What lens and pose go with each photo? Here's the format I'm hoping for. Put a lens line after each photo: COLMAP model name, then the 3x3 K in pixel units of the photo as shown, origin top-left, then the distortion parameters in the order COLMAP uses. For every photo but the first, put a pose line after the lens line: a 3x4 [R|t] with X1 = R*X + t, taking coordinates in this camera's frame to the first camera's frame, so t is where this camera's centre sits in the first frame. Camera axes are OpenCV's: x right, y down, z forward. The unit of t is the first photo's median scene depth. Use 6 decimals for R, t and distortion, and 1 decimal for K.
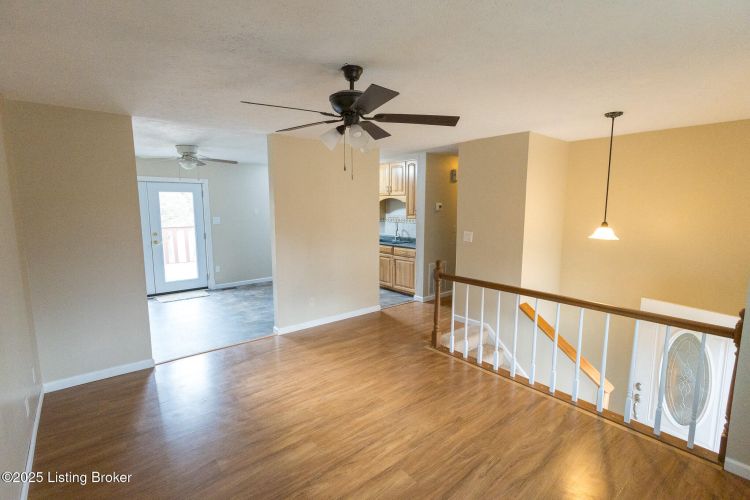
lens RADIAL K [[358.6, 0, 379.7], [0, 358.6, 248.3], [0, 0, 1]] dist [0.010587, 0.000277]
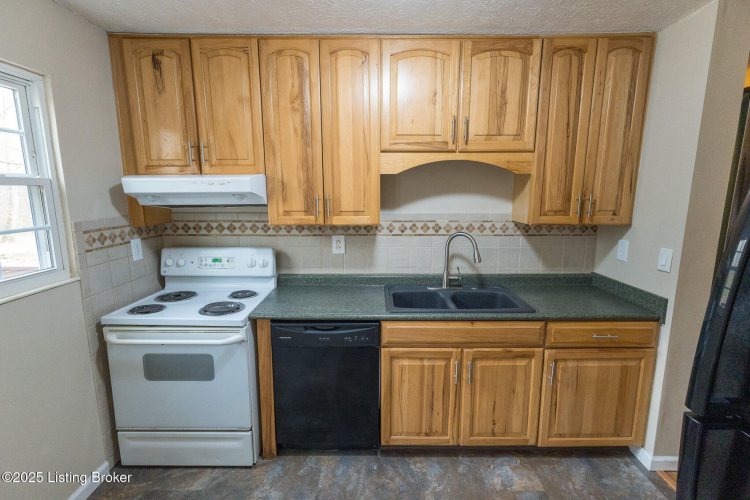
lens RADIAL K [[371.3, 0, 375.0], [0, 371.3, 250.0], [0, 0, 1]] dist [0.001908, 0.000208]
pose [[0.651076, -0.132068, 0.747434, -0.424367], [0.091903, 0.991217, 0.095088, -0.161988], [-0.753428, 0.006782, 0.657495, 1.362650]]
